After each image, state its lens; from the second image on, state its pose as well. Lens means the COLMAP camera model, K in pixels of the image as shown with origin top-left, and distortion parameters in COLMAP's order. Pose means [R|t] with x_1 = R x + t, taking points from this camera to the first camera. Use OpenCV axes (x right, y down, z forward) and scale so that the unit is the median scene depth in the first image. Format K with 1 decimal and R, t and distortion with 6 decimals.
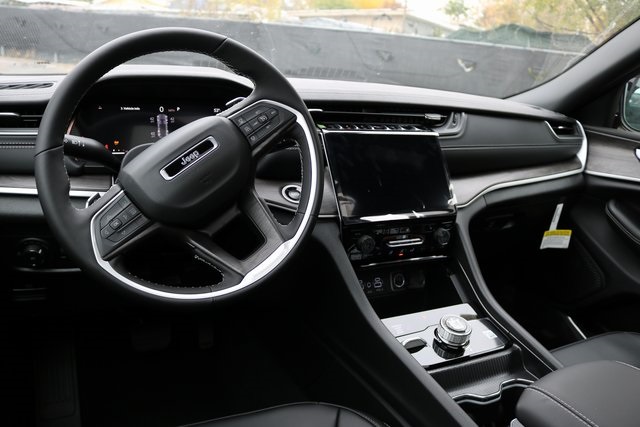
lens RADIAL K [[528.8, 0, 320.0], [0, 528.8, 213.5], [0, 0, 1]] dist [-0.165047, 0.141064]
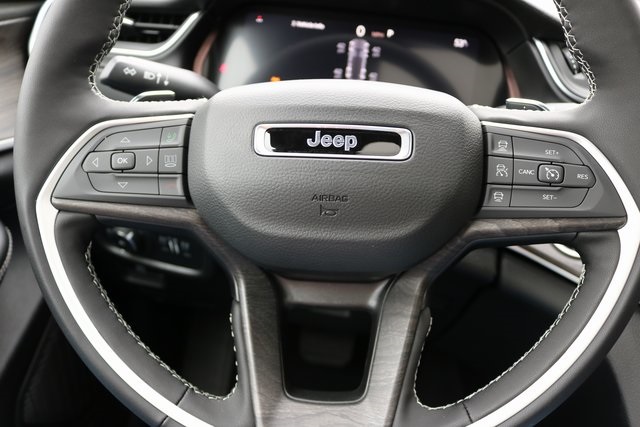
lens RADIAL K [[528.8, 0, 320.0], [0, 528.8, 213.5], [0, 0, 1]] dist [-0.165047, 0.141064]
pose [[0.640468, 0.618891, -0.454726, -0.017796], [-0.607002, 0.770669, 0.193951, -0.094037], [0.470478, 0.151800, 0.869257, 0.432299]]
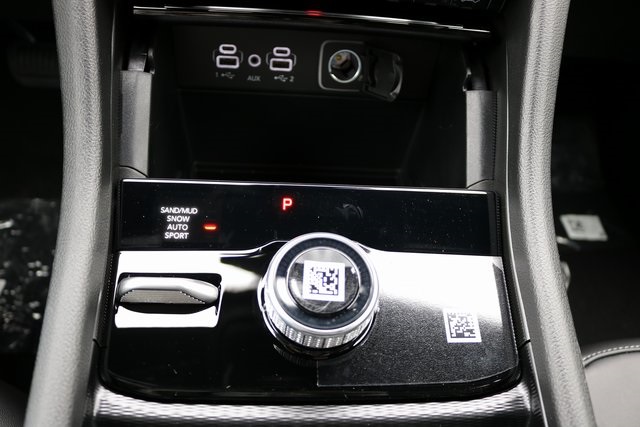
lens RADIAL K [[528.8, 0, 320.0], [0, 528.8, 213.5], [0, 0, 1]] dist [-0.165047, 0.141064]
pose [[0.917383, 0.306006, -0.254497, 0.266291], [-0.139979, 0.846644, 0.513420, 0.025378], [0.372578, -0.435379, 0.819531, 0.637504]]
